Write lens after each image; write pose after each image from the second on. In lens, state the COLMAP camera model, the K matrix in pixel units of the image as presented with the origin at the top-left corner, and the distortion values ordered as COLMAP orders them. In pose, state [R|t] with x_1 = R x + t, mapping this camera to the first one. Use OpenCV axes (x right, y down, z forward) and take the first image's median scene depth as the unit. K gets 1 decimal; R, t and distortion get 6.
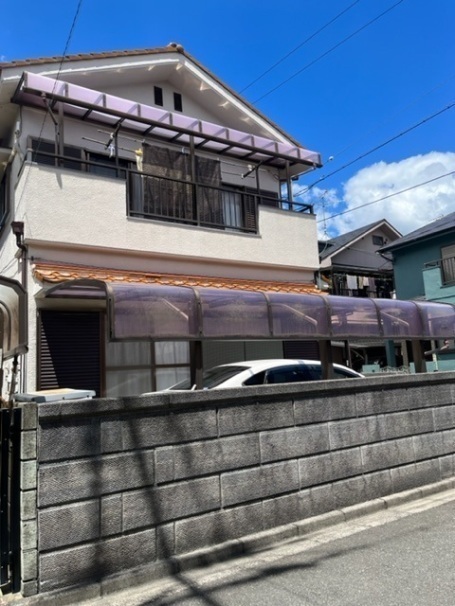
lens RADIAL K [[456.0, 0, 228.1], [0, 456.0, 303.4], [0, 0, 1]] dist [0.009483, 0.002427]
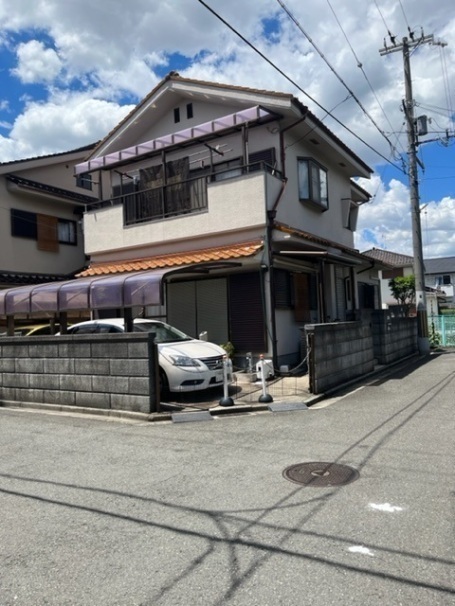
lens RADIAL K [[456.0, 0, 227.9], [0, 456.0, 302.5], [0, 0, 1]] dist [0.009483, 0.002427]
pose [[0.447884, 0.000064, -0.894092, 2.025257], [0.155419, 0.984770, 0.077926, 0.010093], [0.880480, -0.173860, 0.441053, 0.811684]]
